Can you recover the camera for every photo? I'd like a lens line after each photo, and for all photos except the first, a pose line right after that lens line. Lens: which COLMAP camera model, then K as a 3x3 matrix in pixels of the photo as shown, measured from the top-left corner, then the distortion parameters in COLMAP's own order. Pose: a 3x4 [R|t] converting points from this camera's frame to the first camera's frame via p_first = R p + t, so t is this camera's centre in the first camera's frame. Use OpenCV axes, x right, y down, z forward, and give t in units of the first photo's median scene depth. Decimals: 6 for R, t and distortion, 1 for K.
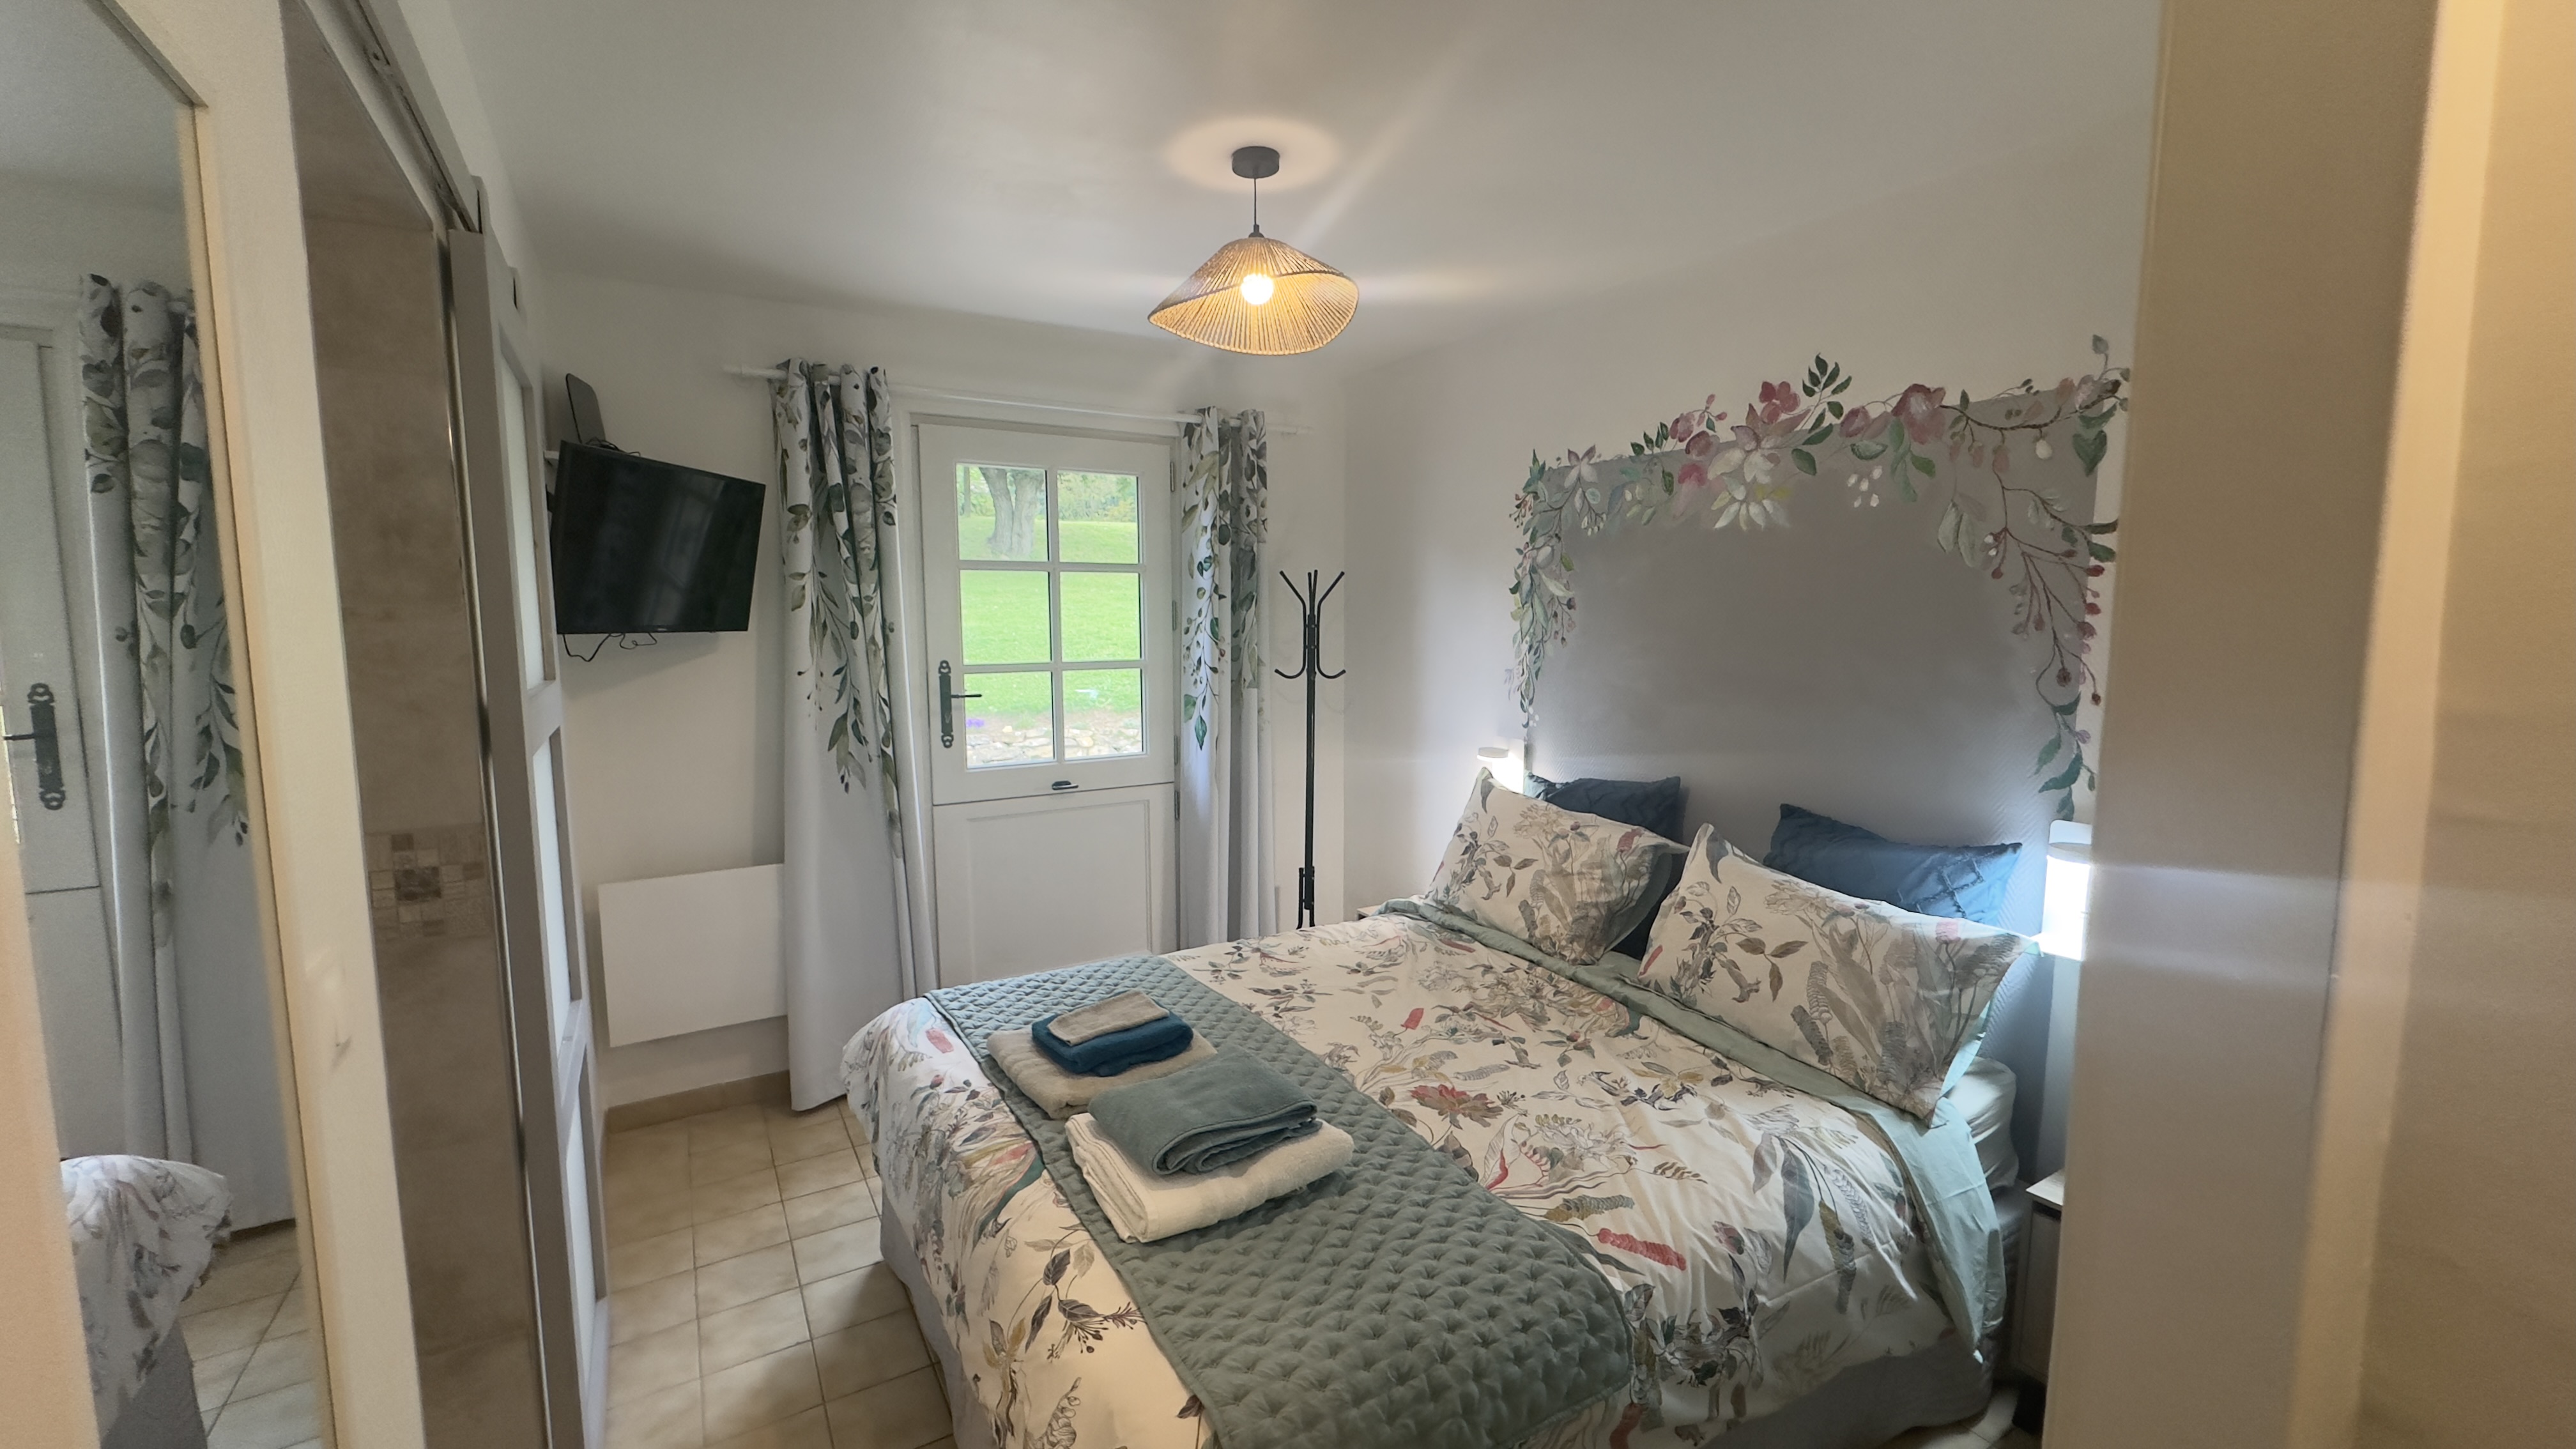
lens RADIAL K [[1028.8, 0, 1282.7], [0, 1028.8, 720.5], [0, 0, 1]] dist [-0.004356, 0.000319]
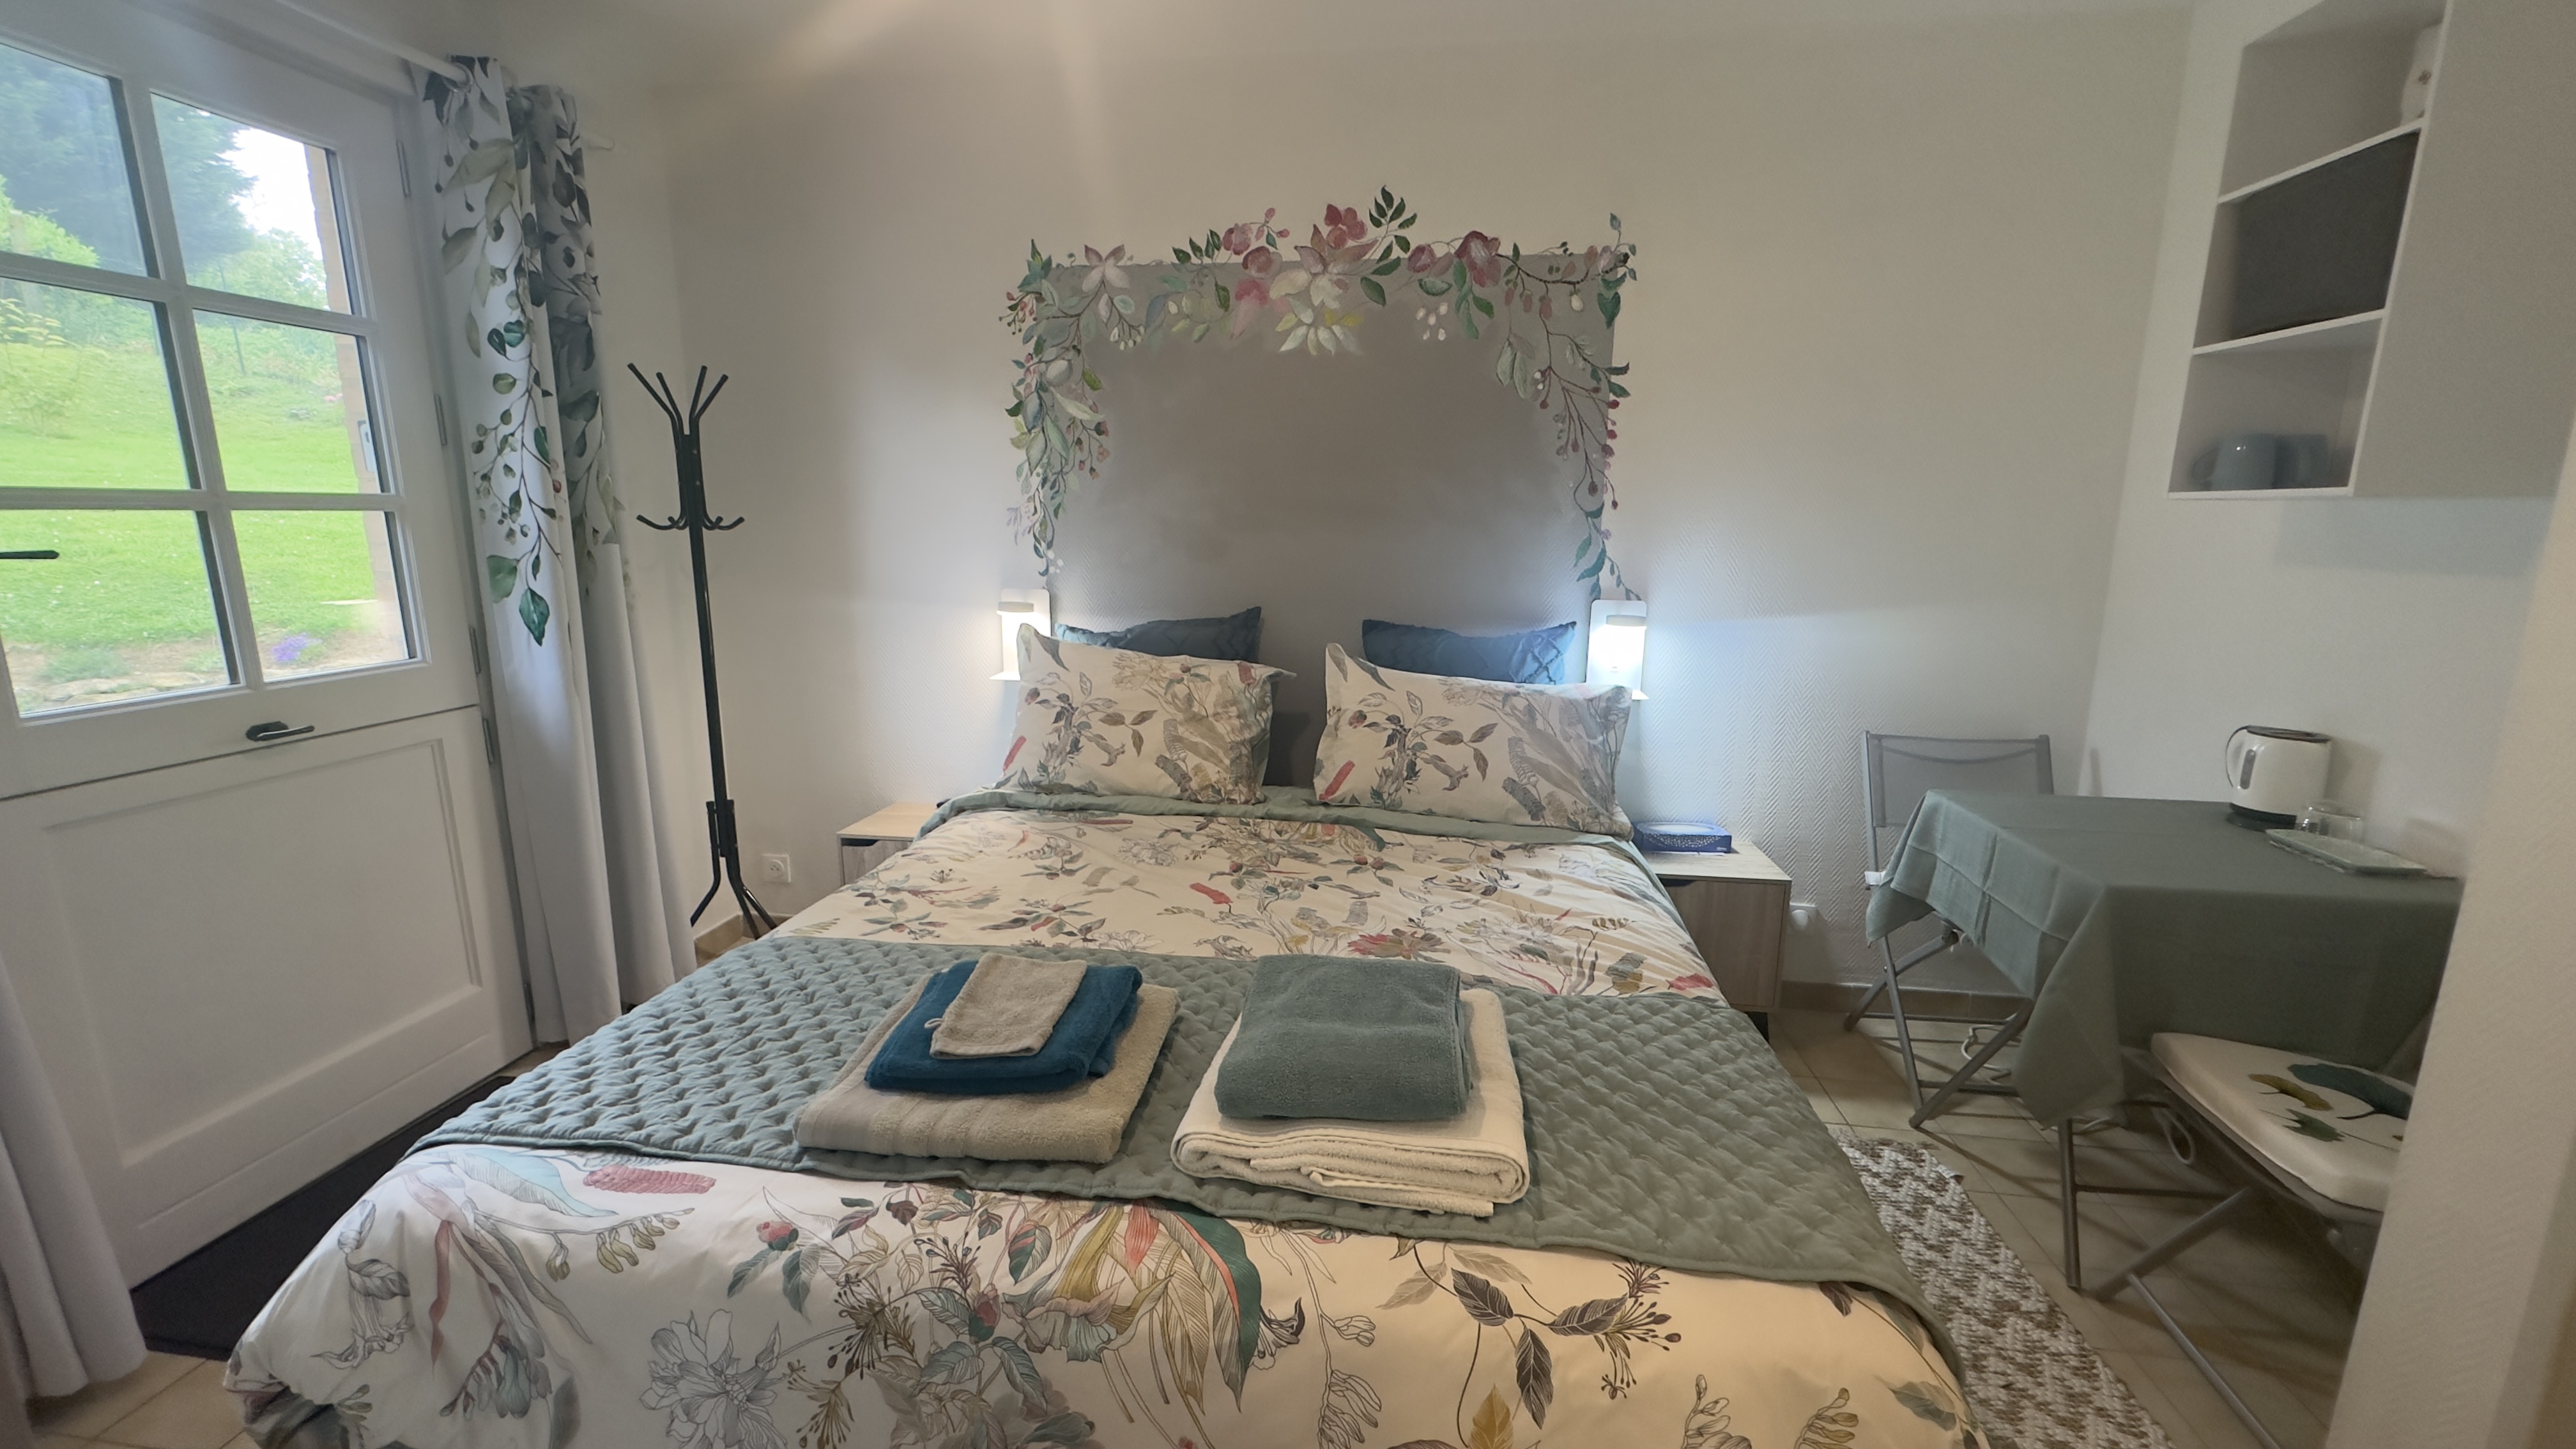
lens RADIAL K [[1028.8, 0, 1284.3], [0, 1028.8, 721.5], [0, 0, 1]] dist [-0.004356, 0.000319]
pose [[0.629015, -0.145378, 0.763678, -0.423748], [0.074027, 0.989096, 0.127317, 0.044554], [-0.773860, -0.023552, 0.632918, 0.394664]]
